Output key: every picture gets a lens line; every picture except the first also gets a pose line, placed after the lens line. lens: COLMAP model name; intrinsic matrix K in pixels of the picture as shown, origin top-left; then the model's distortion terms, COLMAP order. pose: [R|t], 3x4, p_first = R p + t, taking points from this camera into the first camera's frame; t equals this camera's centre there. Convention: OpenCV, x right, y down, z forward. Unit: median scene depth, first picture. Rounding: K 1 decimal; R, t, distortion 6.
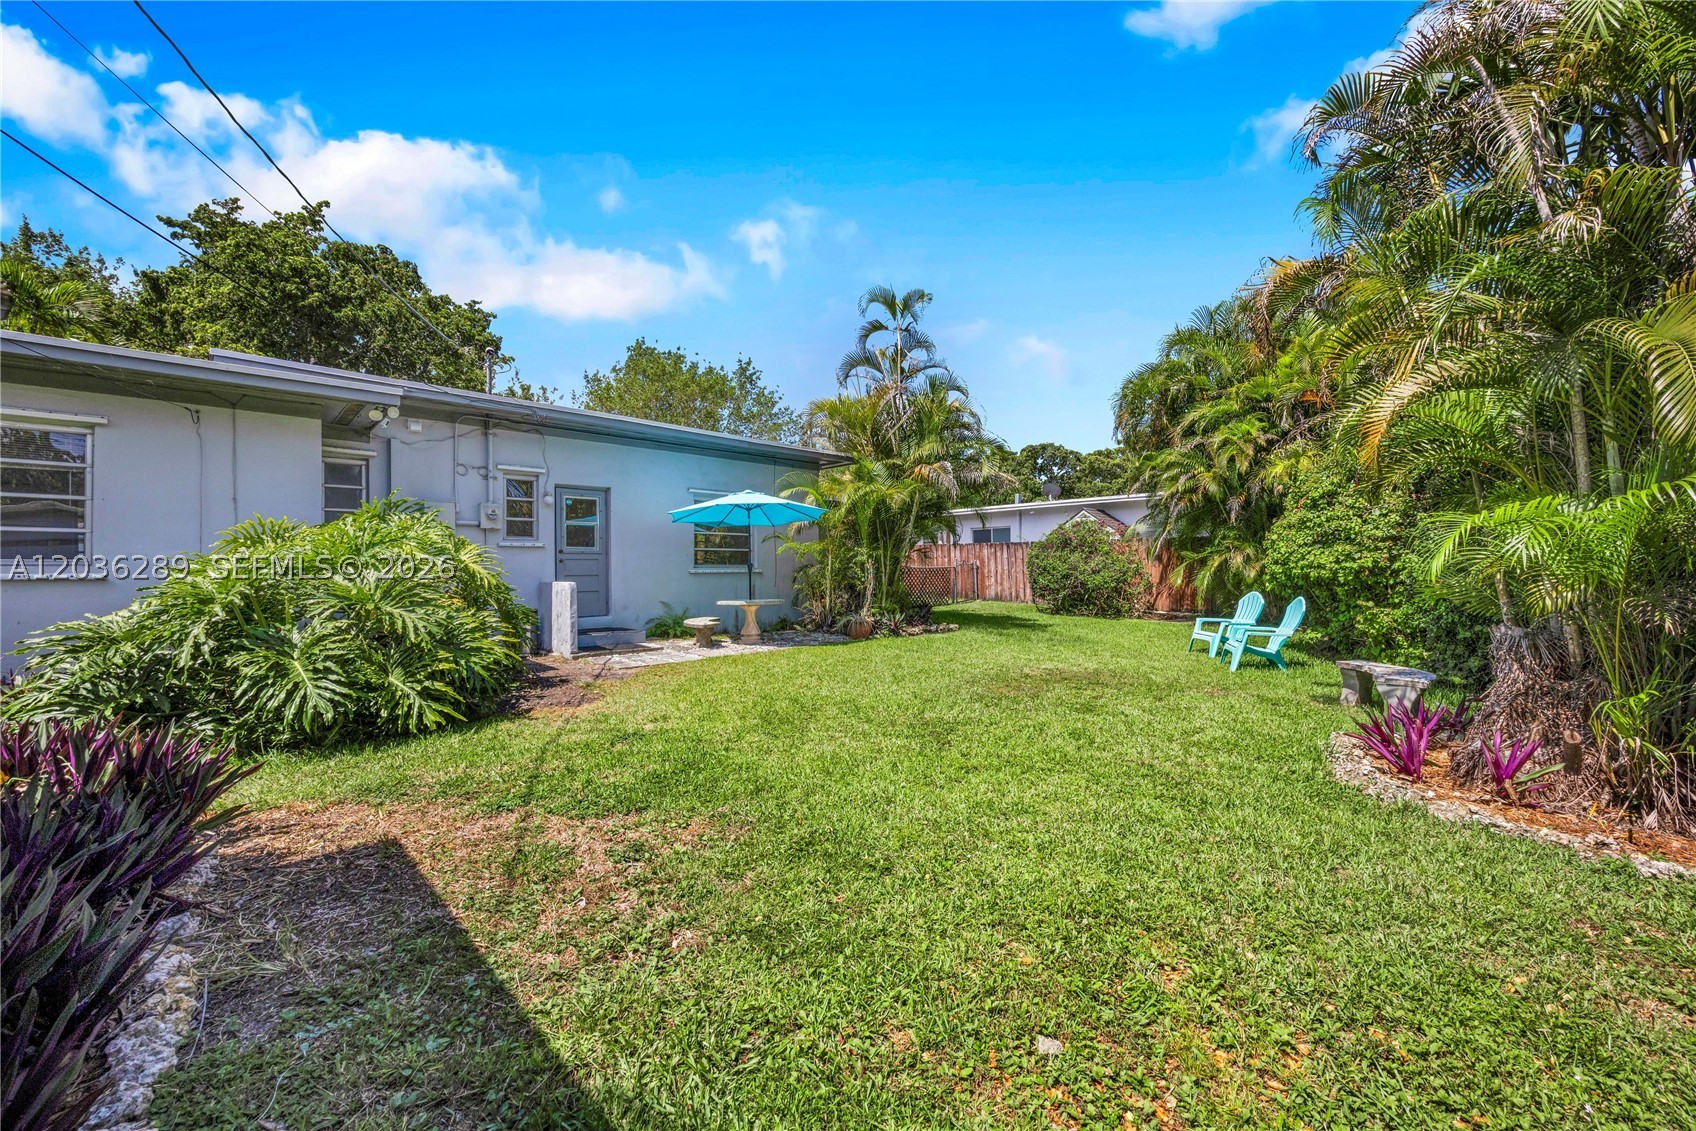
lens RADIAL K [[640.6, 0, 849.9], [0, 640.6, 564.9], [0, 0, 1]] dist [-0.000533, -0.000154]
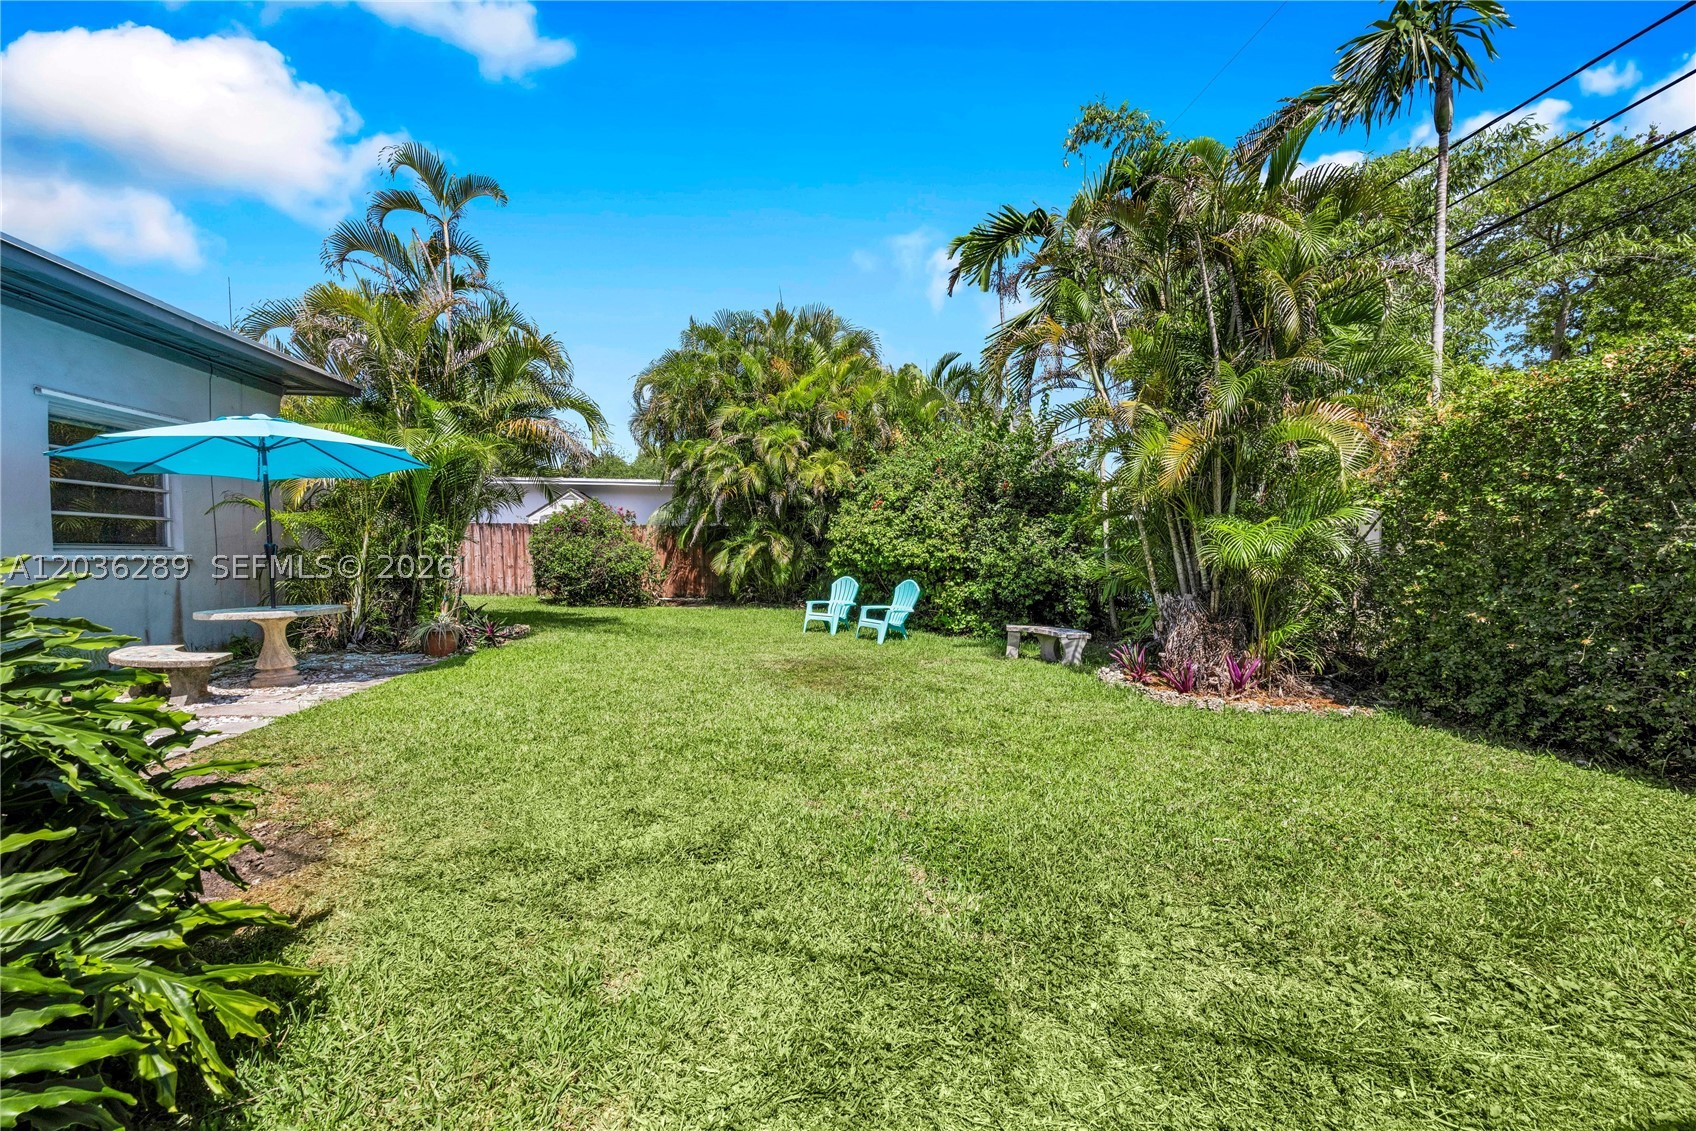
lens RADIAL K [[667.1, 0, 848.0], [0, 667.1, 565.5], [0, 0, 1]] dist [-0.000051, -0.000104]
pose [[0.609428, -0.006834, 0.792812, -0.250449], [-0.010116, 0.999814, 0.016394, 0.001435], [-0.792777, -0.018011, 0.609246, 0.189518]]
